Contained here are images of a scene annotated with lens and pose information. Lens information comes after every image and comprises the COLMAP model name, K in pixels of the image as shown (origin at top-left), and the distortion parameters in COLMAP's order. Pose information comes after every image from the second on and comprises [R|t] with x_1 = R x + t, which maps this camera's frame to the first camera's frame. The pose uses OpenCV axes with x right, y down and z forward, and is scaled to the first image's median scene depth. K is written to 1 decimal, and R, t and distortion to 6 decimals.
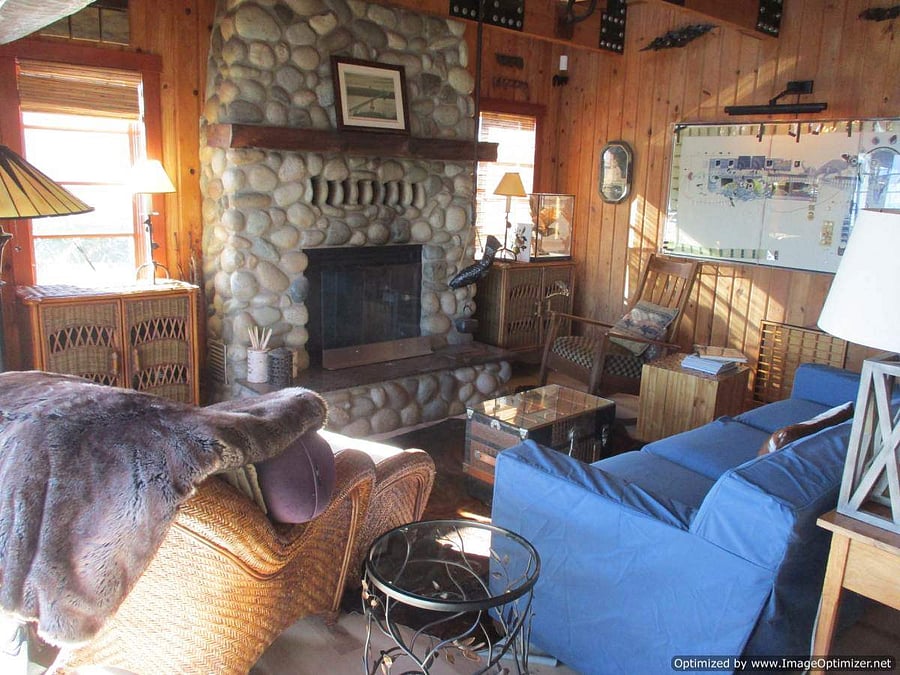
lens RADIAL K [[777.0, 0, 450.0], [0, 777.0, 337.5], [0, 0, 1]] dist [-0.038533, 0.013999]
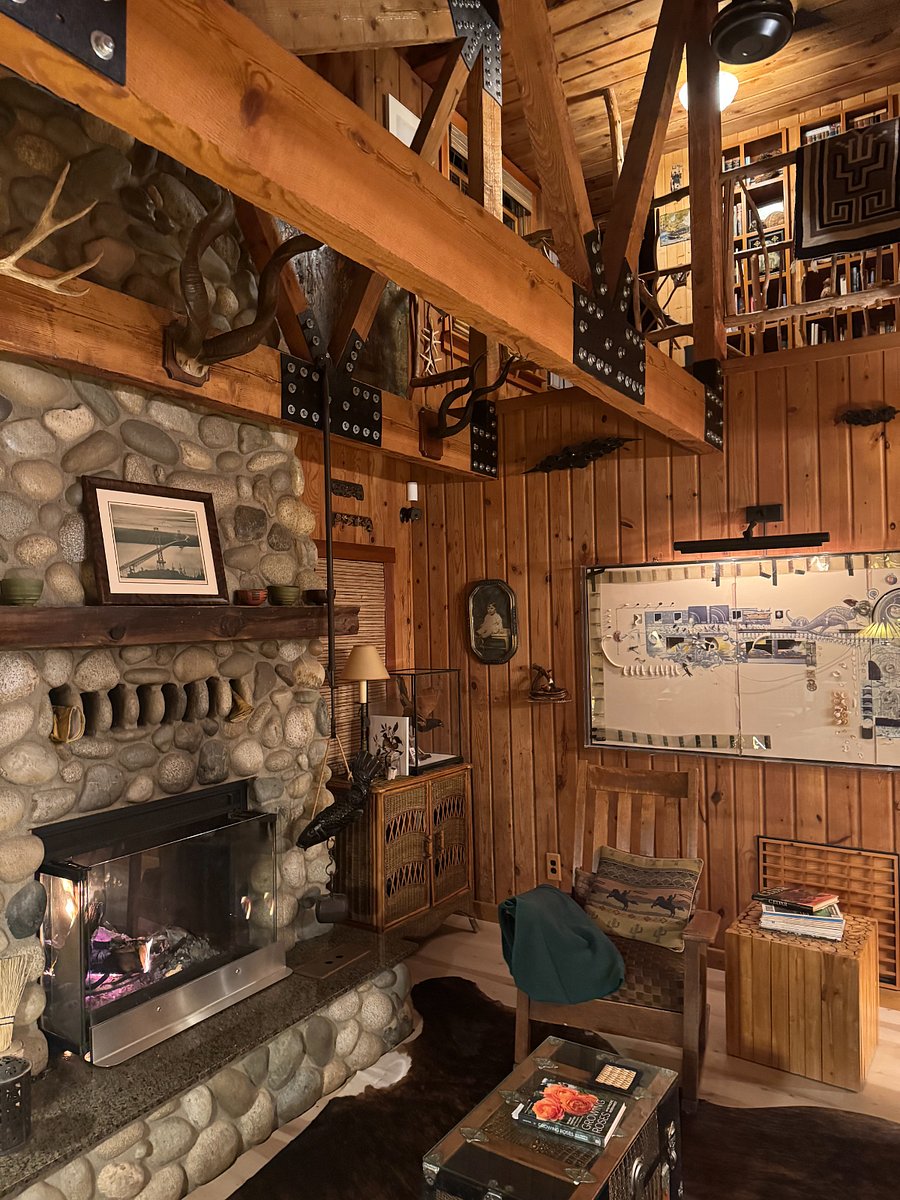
lens RADIAL K [[853.5, 0, 450.0], [0, 853.5, 600.0], [0, 0, 1]] dist [0.042582, -0.002020]
pose [[0.955499, -0.047223, 0.291191, -0.079966], [0.111433, 0.971748, -0.208058, -0.104934], [-0.273139, 0.231247, 0.933766, 0.326122]]
